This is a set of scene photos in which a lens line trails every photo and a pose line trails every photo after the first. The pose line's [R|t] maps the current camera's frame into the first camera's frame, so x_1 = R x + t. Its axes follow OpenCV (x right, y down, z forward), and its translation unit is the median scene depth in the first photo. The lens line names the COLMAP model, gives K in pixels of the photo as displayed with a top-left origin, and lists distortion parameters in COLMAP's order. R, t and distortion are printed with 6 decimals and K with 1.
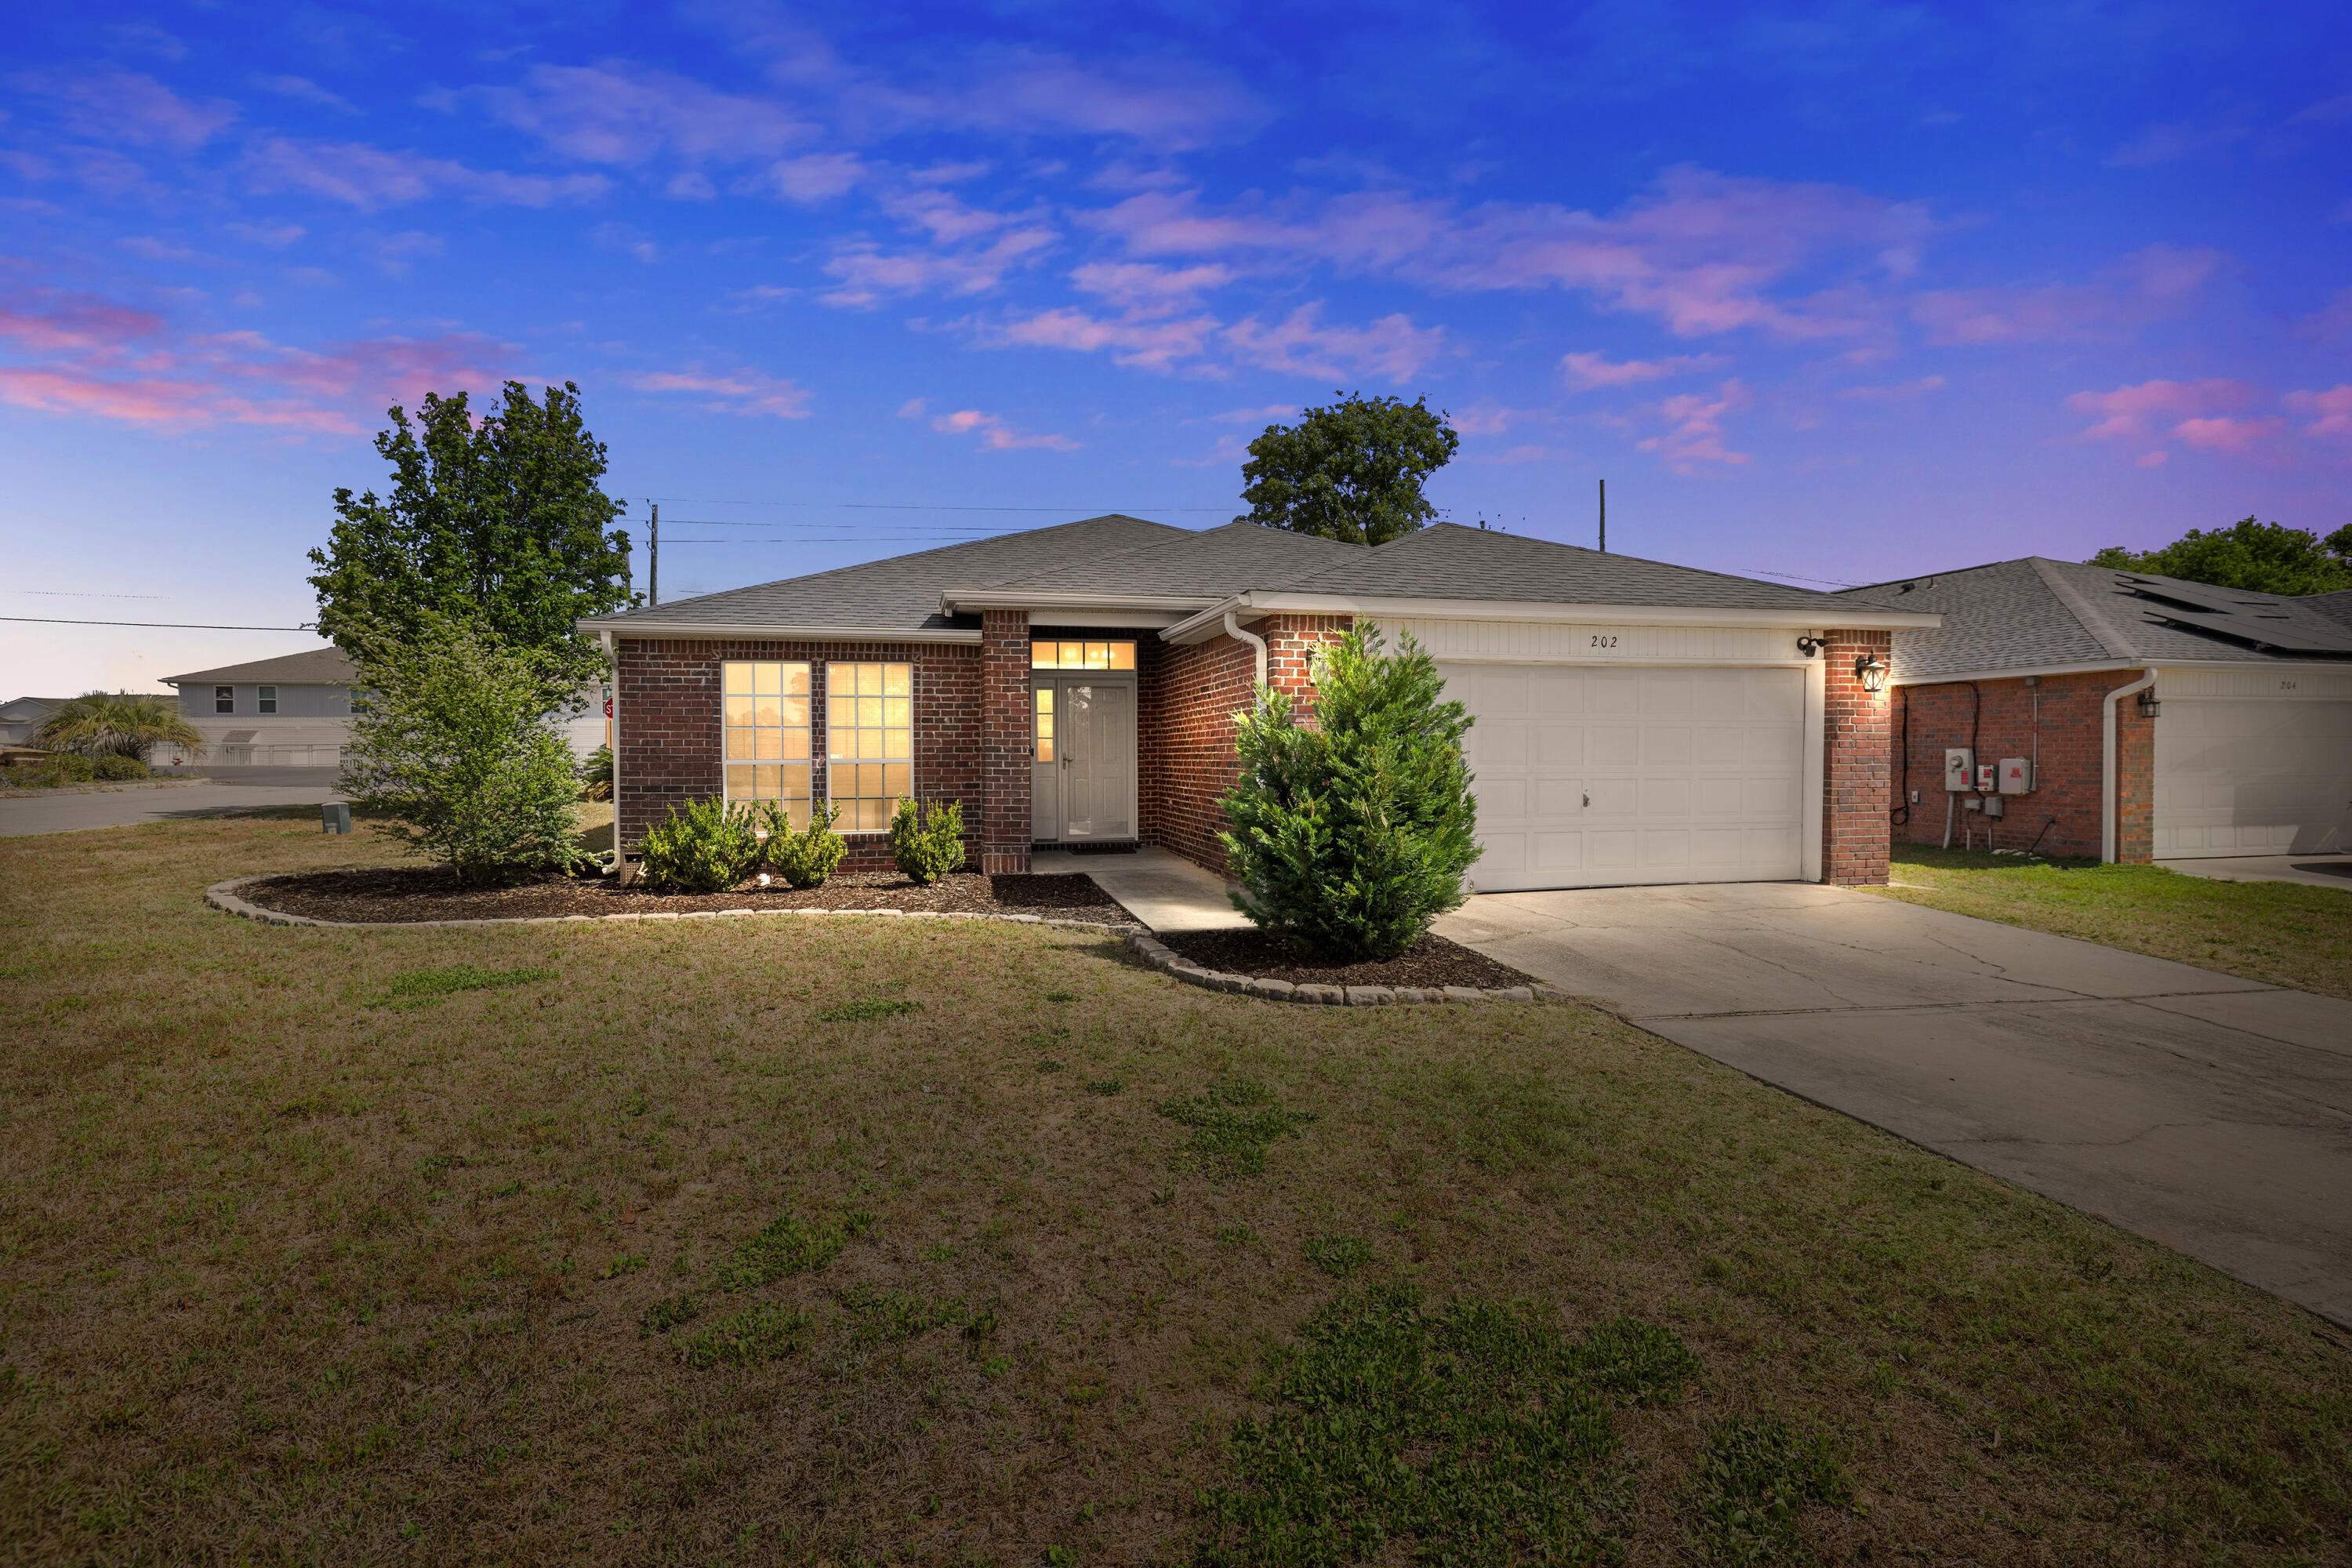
lens RADIAL K [[1112.5, 0, 1181.0], [0, 1112.5, 772.7], [0, 0, 1]] dist [-0.001437, -0.000132]
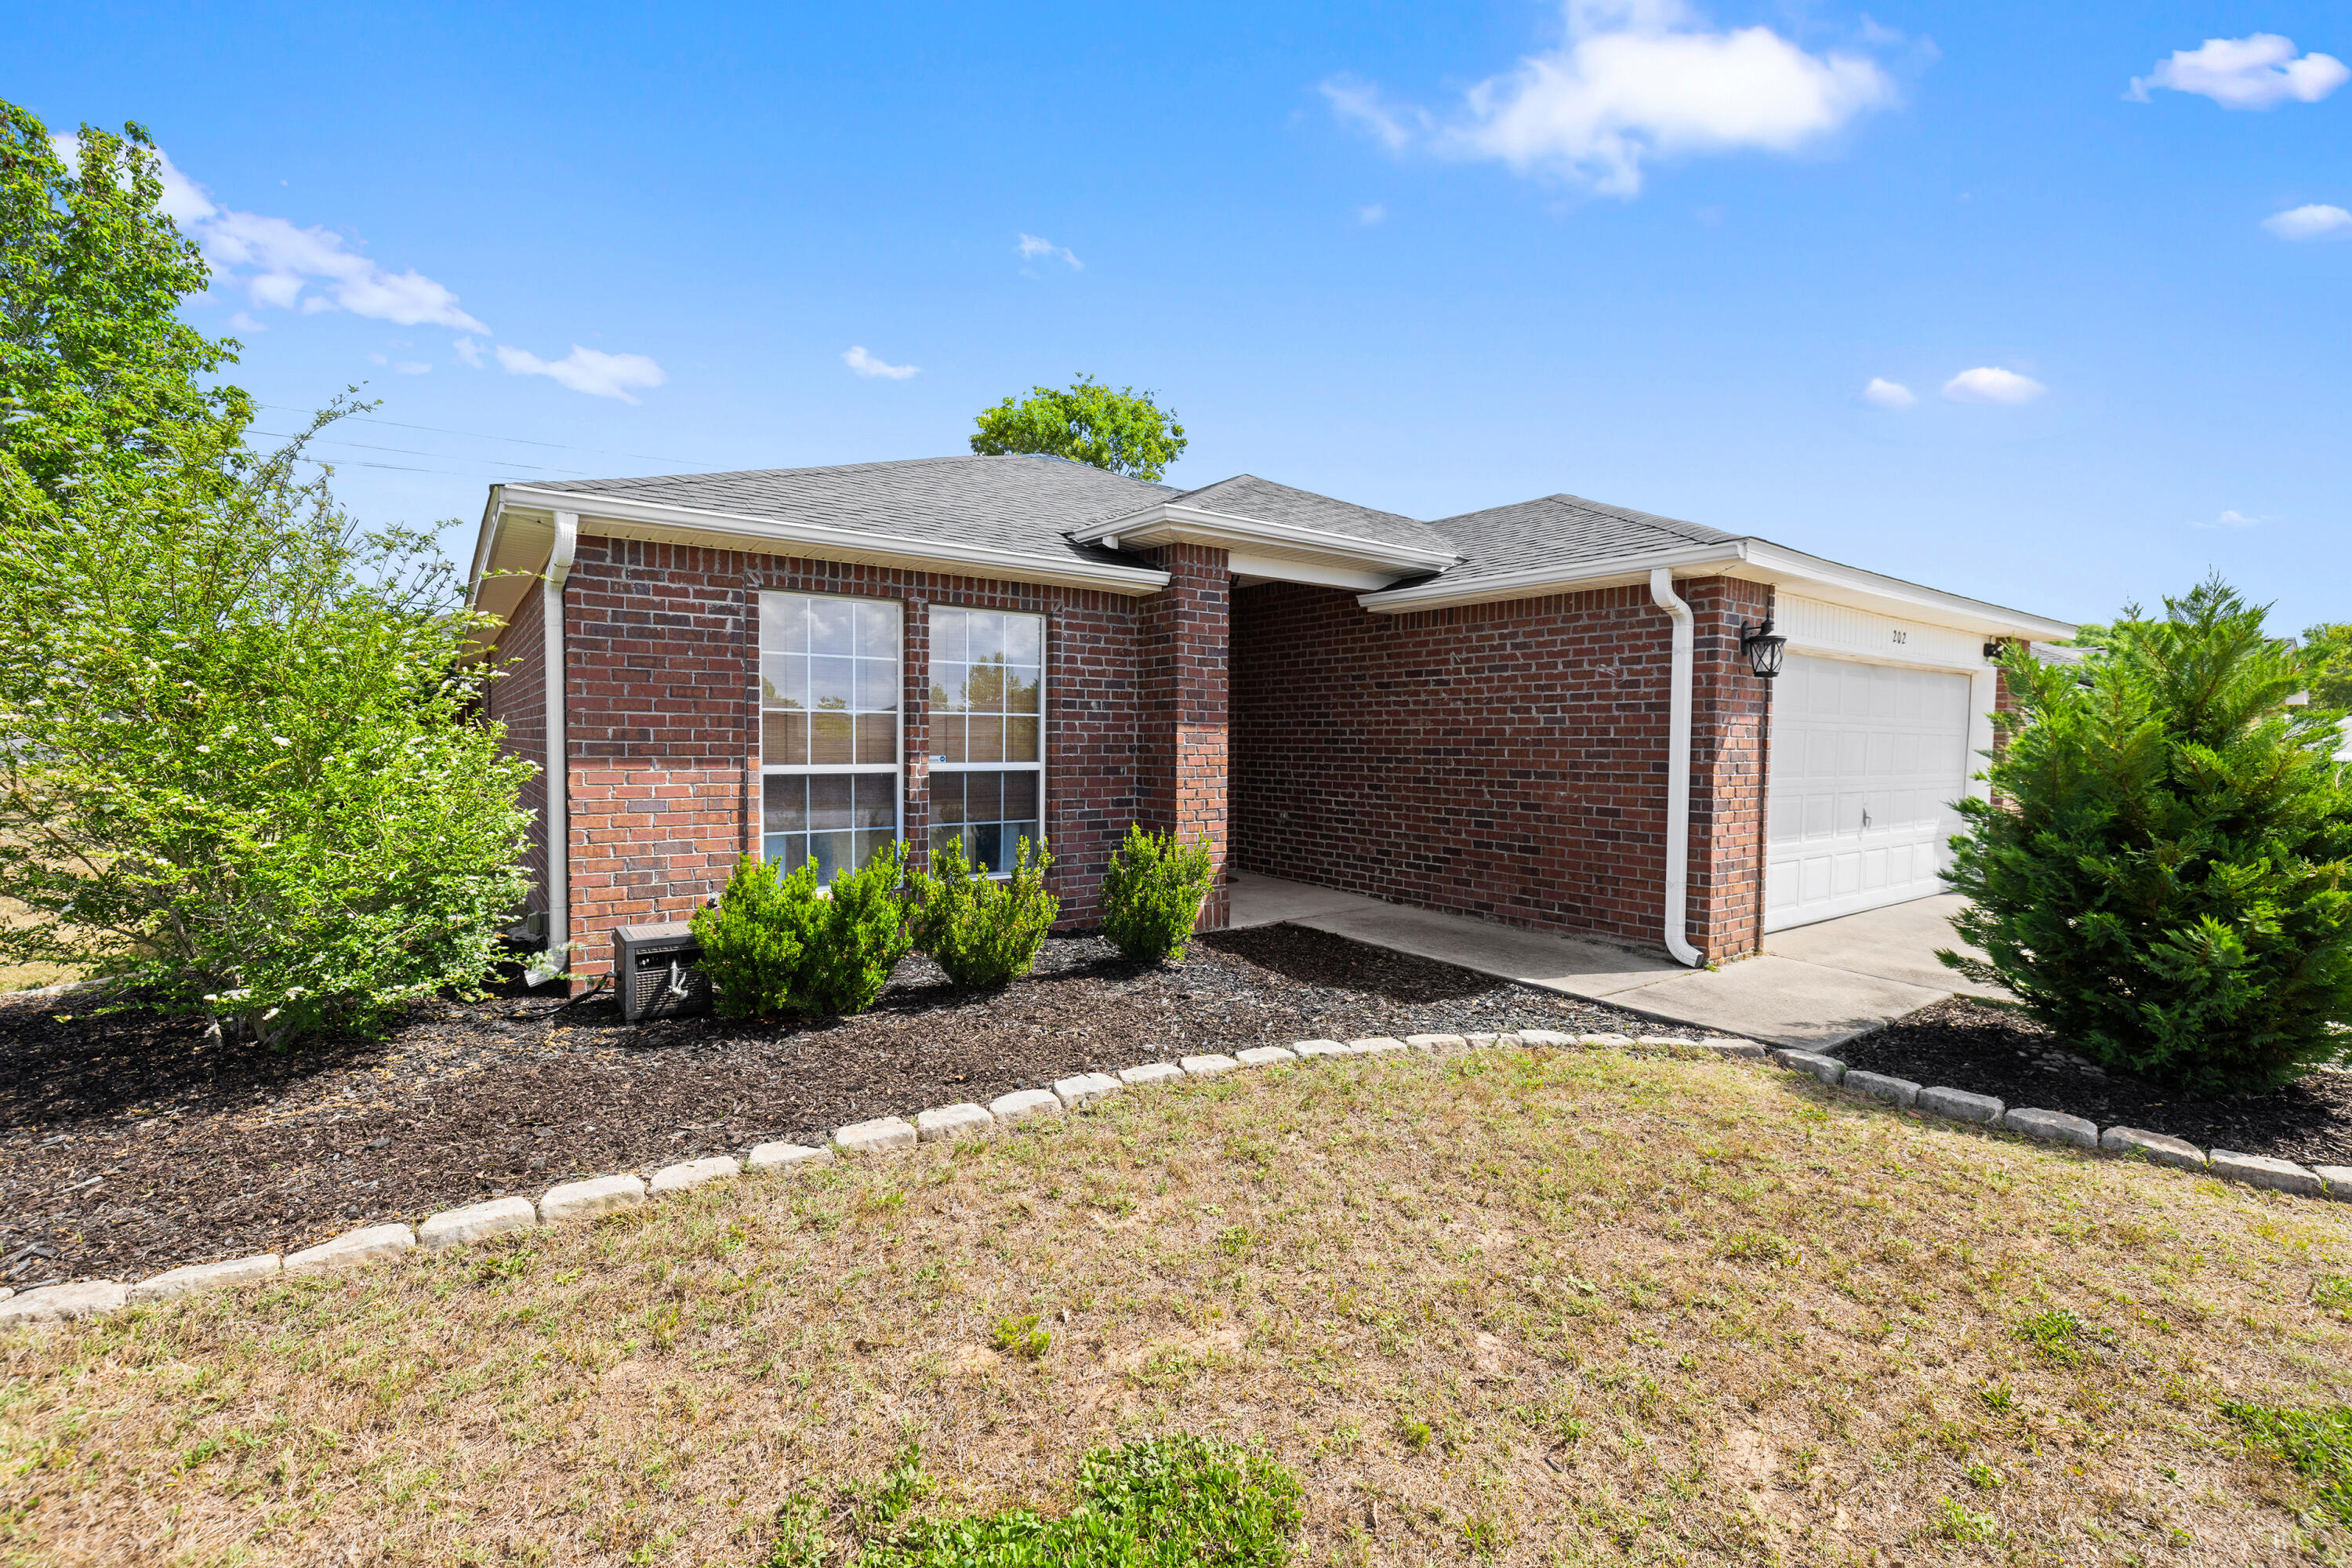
lens RADIAL K [[993.2, 0, 1168.5], [0, 993.2, 789.5], [0, 0, 1]] dist [0.001833, 0.000641]
pose [[0.920718, -0.006339, 0.390177, -0.410325], [-0.009053, 0.999252, 0.037596, -0.019815], [-0.390123, -0.038148, 0.919972, 0.440773]]
